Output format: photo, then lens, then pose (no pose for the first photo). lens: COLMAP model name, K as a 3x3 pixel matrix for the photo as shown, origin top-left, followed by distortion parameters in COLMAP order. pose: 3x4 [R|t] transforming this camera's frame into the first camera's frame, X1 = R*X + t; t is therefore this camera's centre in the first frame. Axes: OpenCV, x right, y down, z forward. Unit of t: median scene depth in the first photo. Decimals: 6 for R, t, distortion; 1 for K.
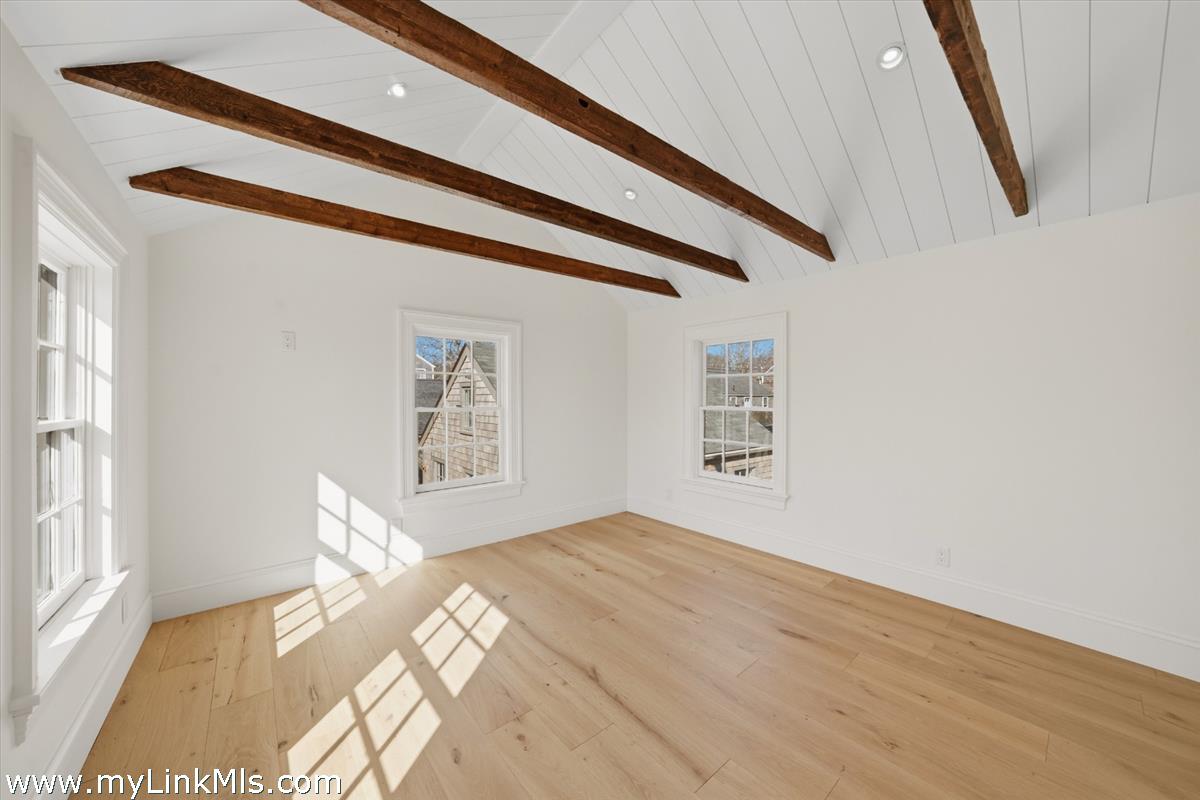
lens RADIAL K [[418.4, 0, 605.4], [0, 418.4, 401.0], [0, 0, 1]] dist [-0.021962, 0.003761]
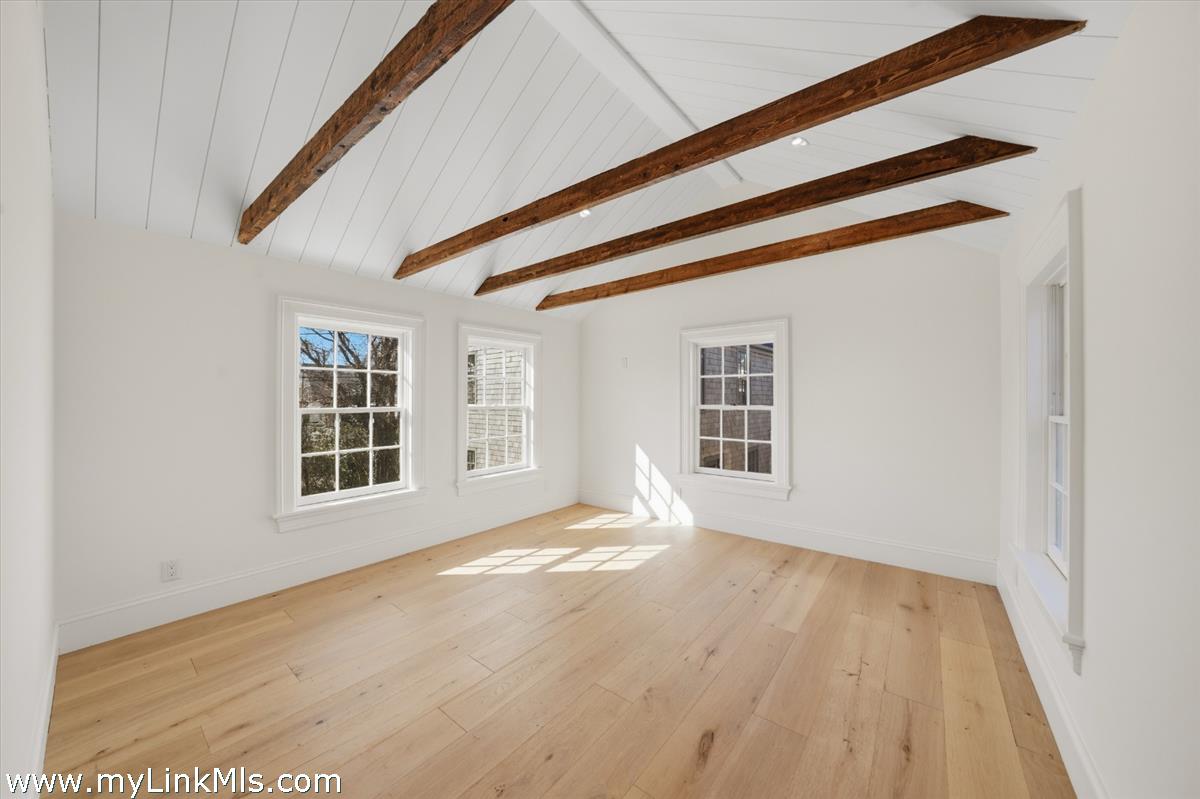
lens RADIAL K [[418.4, 0, 605.4], [0, 418.4, 400.5], [0, 0, 1]] dist [-0.021962, 0.003761]
pose [[0.206332, 0.010703, -0.978424, 0.891683], [-0.006835, 0.999932, 0.009497, -0.010531], [0.978458, 0.004728, 0.206391, 0.569831]]
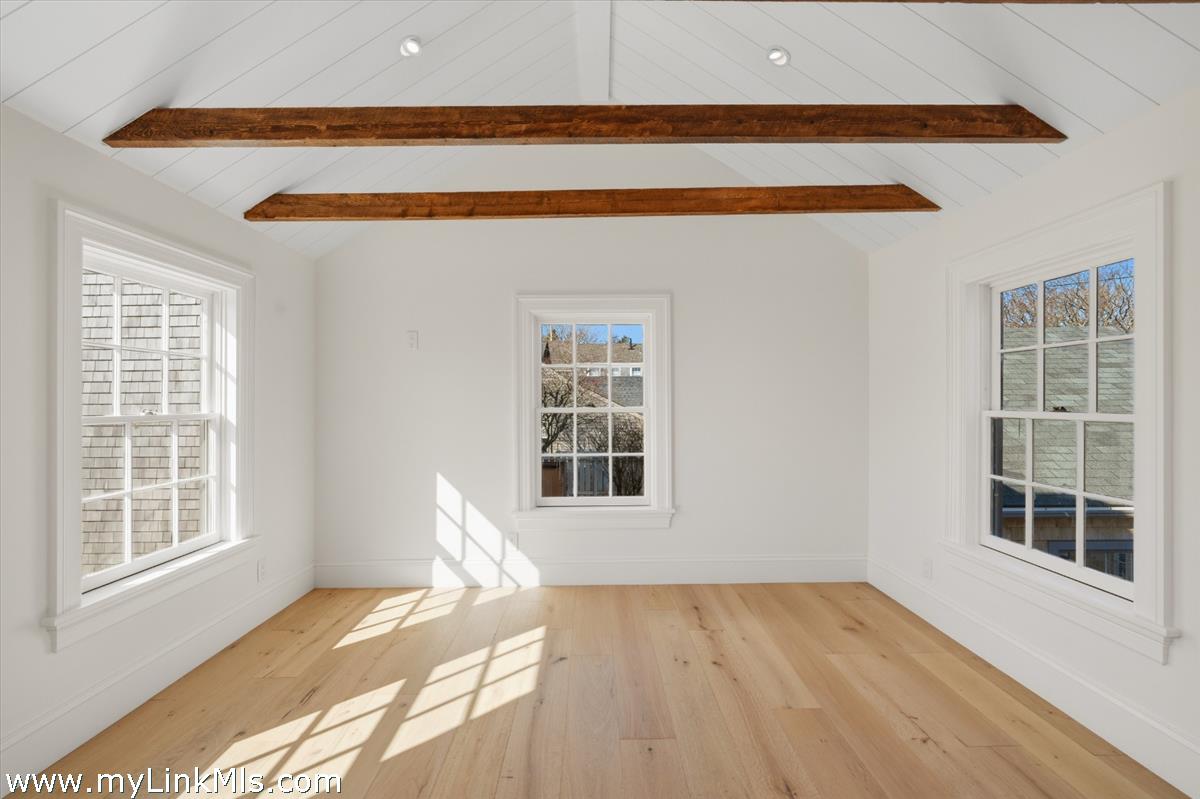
lens RADIAL K [[513.9, 0, 604.3], [0, 513.9, 400.7], [0, 0, 1]] dist [-0.005015, 0.000213]
pose [[0.775881, 0.000091, -0.630879, 0.394355], [-0.002095, 0.999995, -0.002433, 0.005189], [0.630876, 0.003210, 0.775877, 0.317541]]
